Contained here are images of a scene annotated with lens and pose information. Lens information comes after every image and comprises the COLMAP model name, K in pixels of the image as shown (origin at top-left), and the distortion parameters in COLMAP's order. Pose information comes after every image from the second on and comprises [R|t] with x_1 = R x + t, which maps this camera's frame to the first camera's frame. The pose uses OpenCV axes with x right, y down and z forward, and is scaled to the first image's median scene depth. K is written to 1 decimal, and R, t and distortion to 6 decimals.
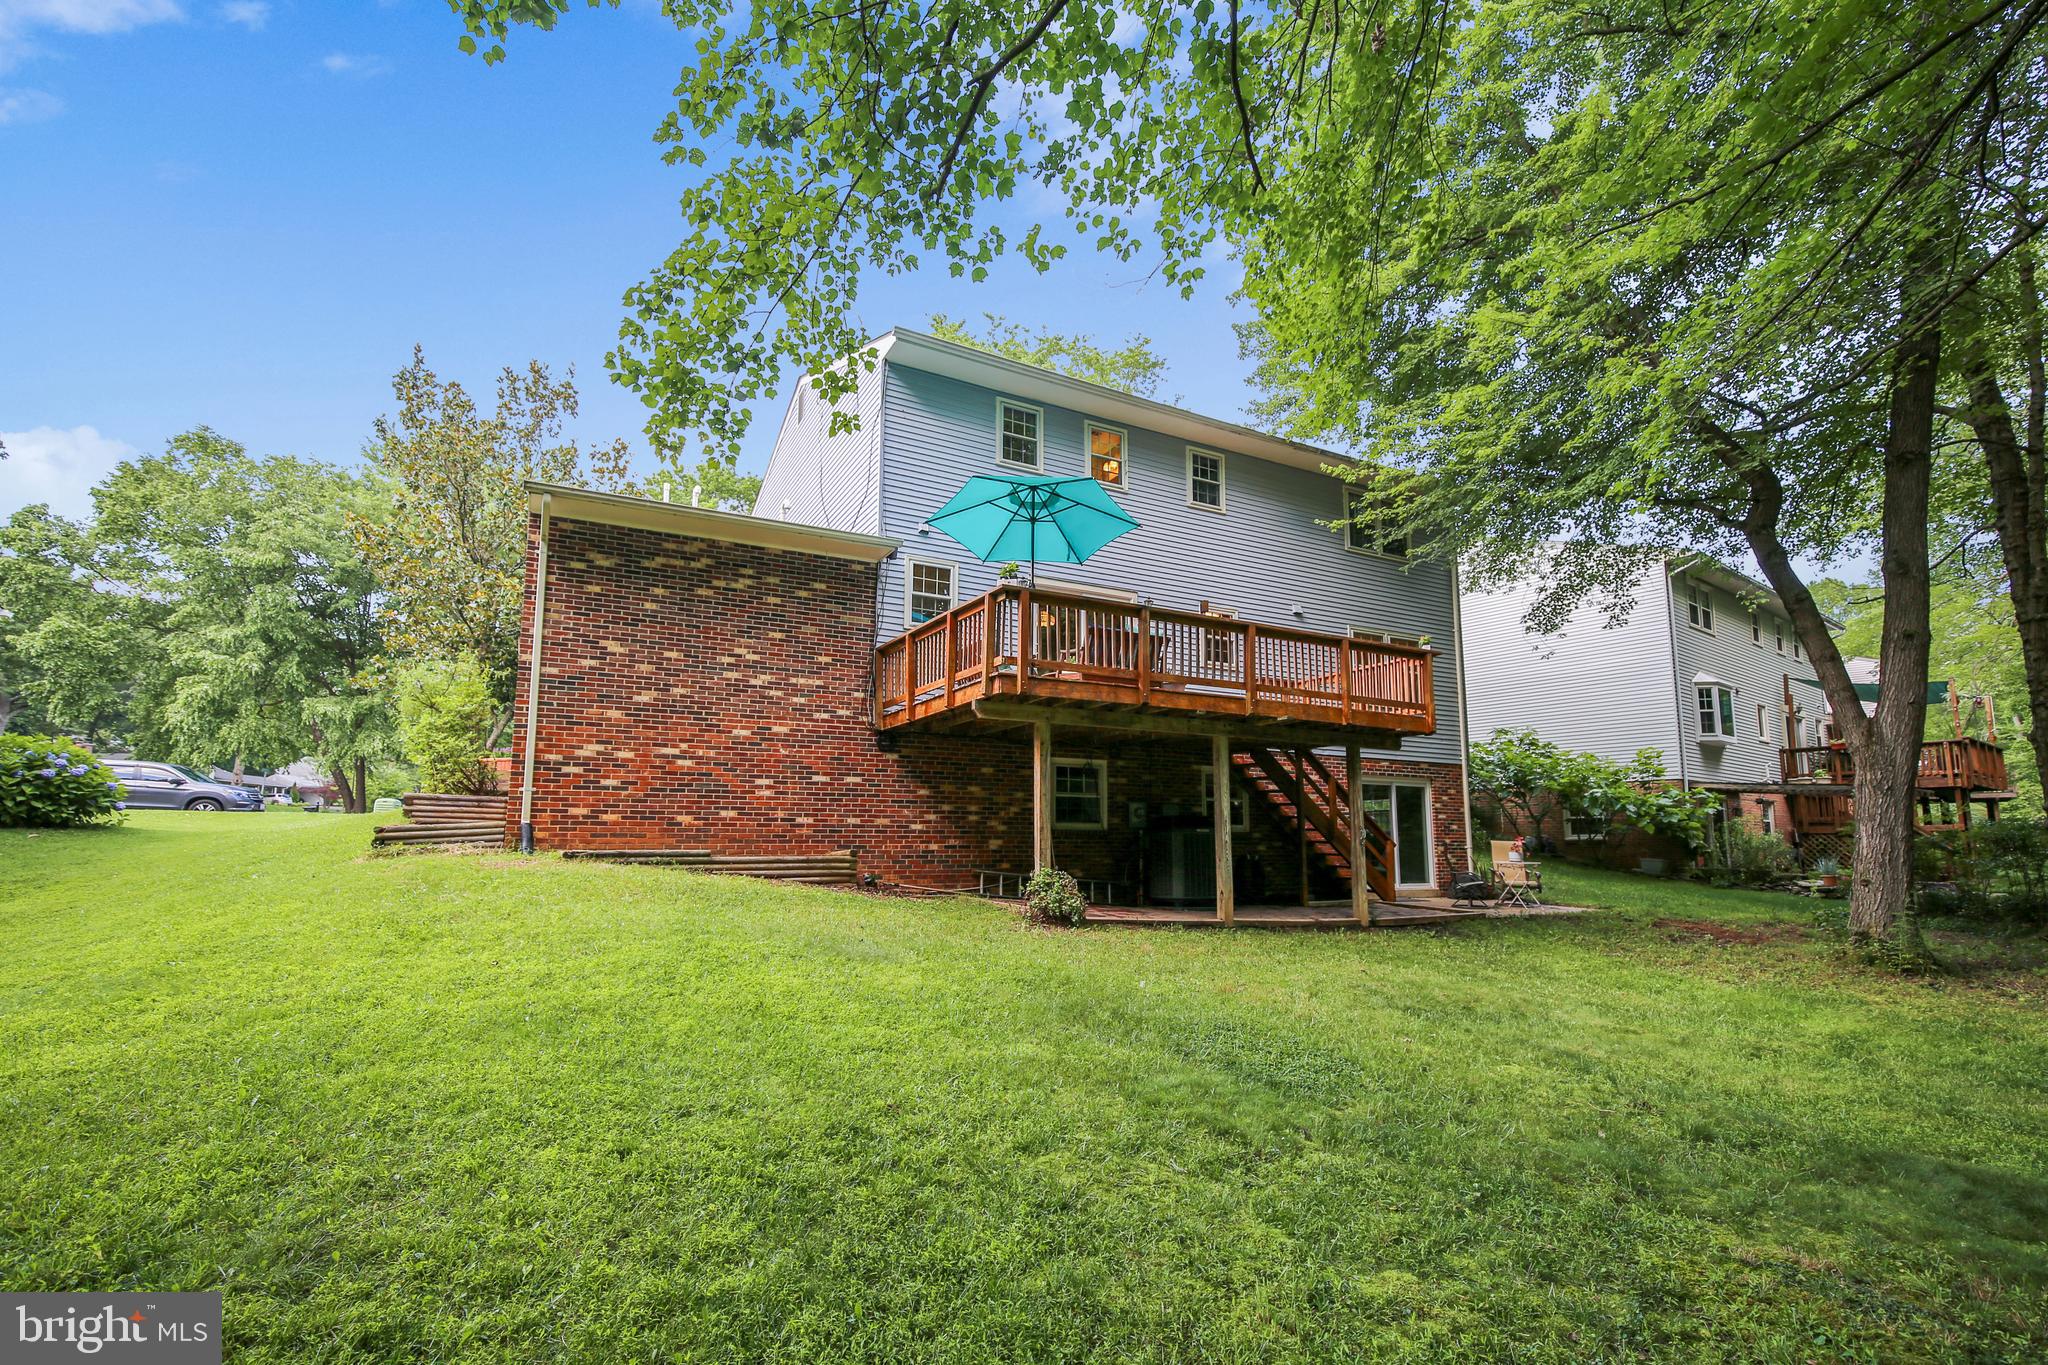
lens RADIAL K [[951.6, 0, 1018.7], [0, 951.6, 723.8], [0, 0, 1]] dist [0.001883, 0.000141]
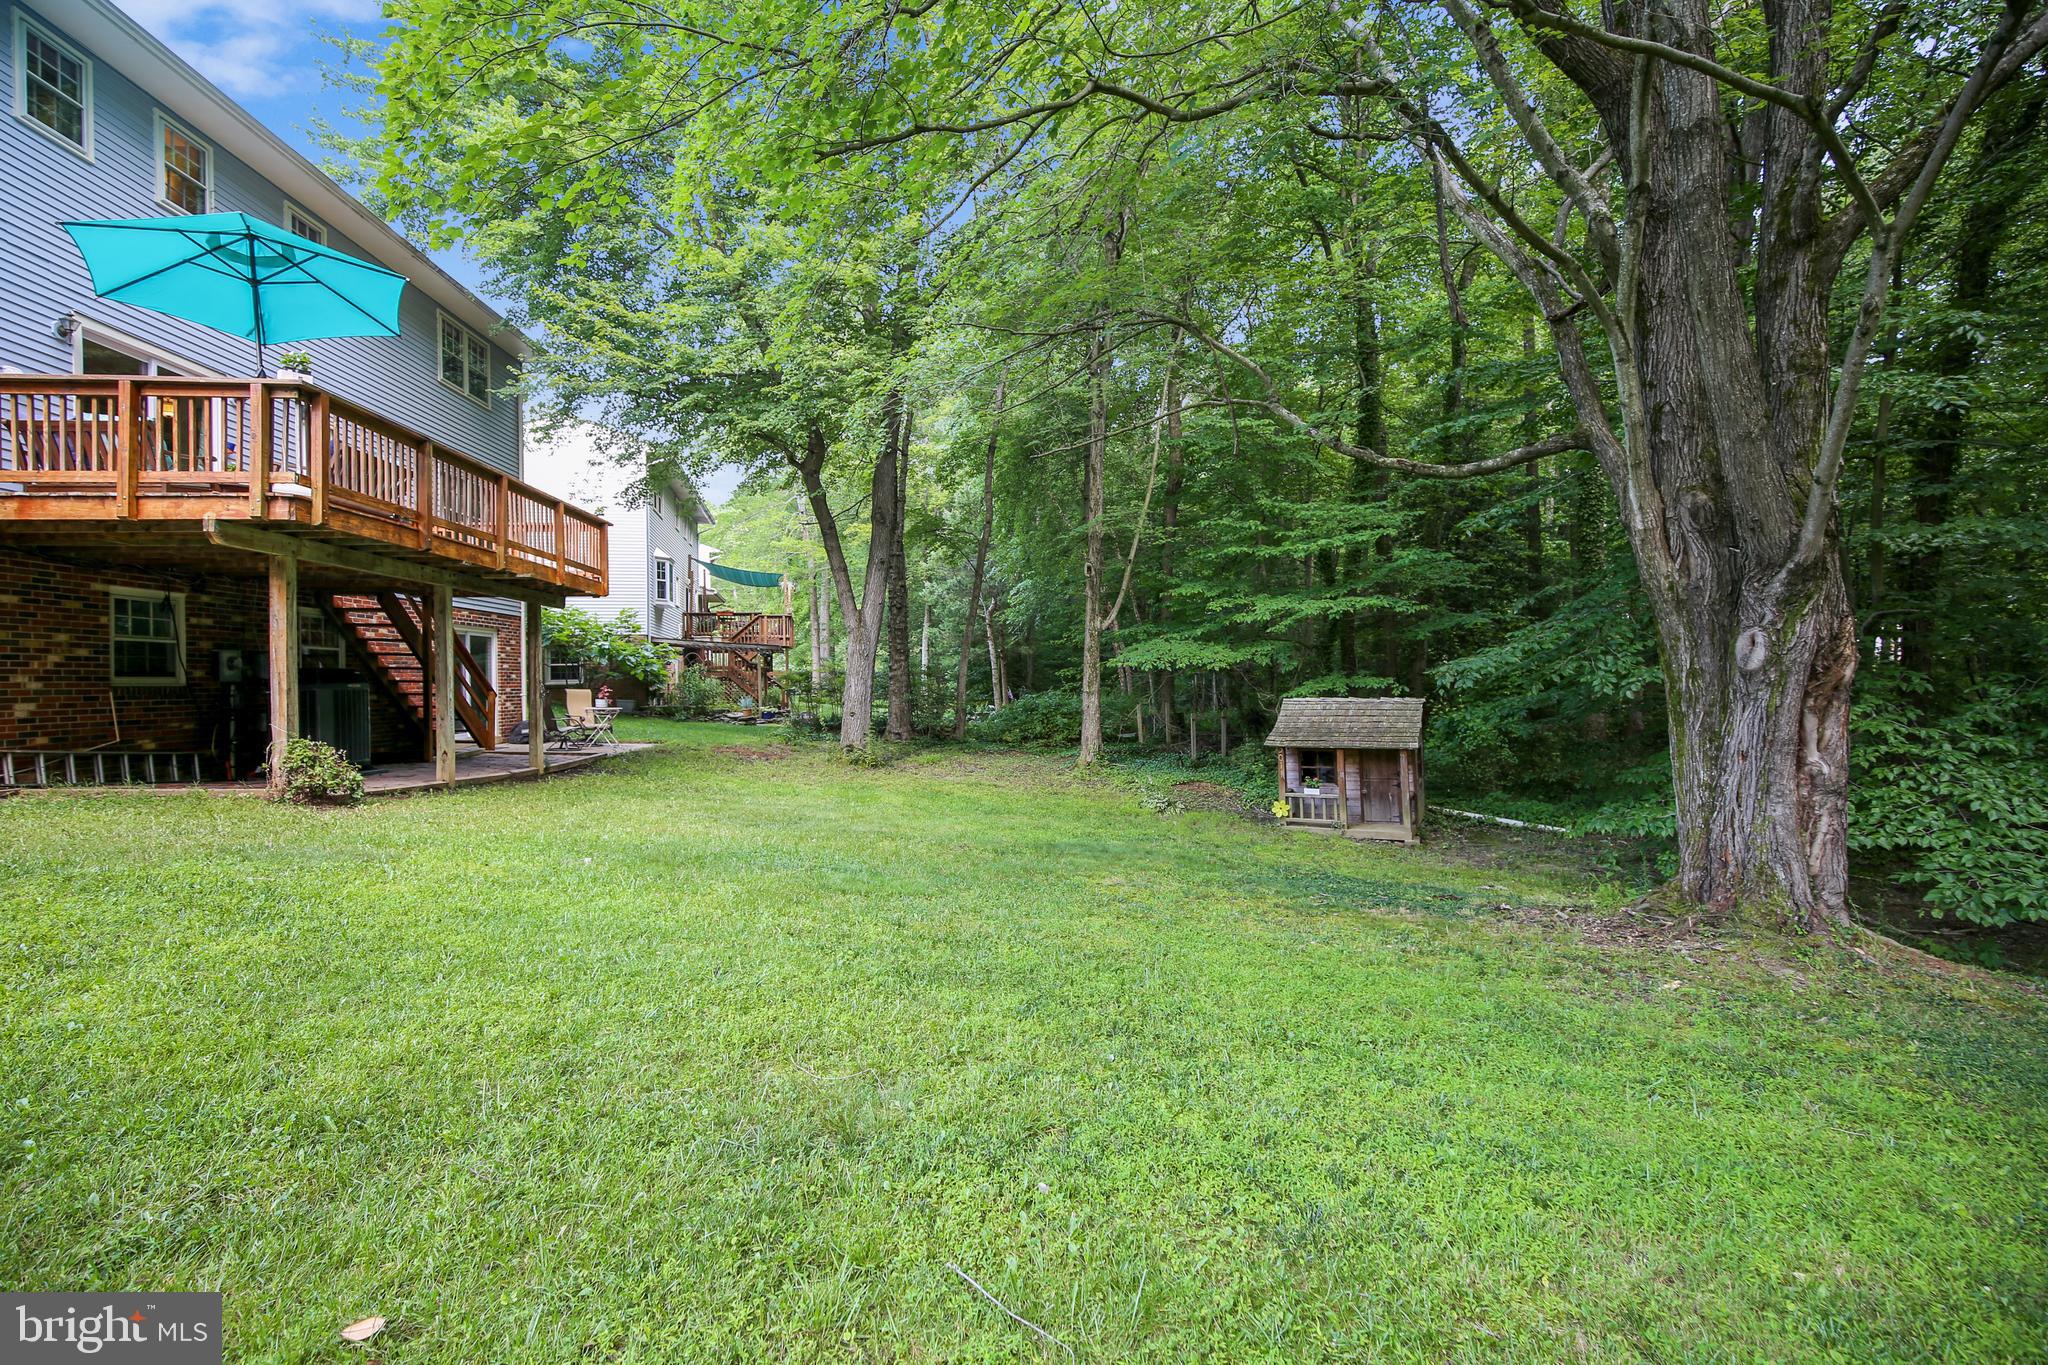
lens RADIAL K [[940.8, 0, 1057.2], [0, 940.8, 676.0], [0, 0, 1]] dist [-0.001153, -0.000262]
pose [[0.381330, -0.003799, 0.924431, -0.409358], [-0.106766, 0.993119, 0.048122, -0.007988], [-0.918253, -0.117049, 0.378300, 0.096282]]
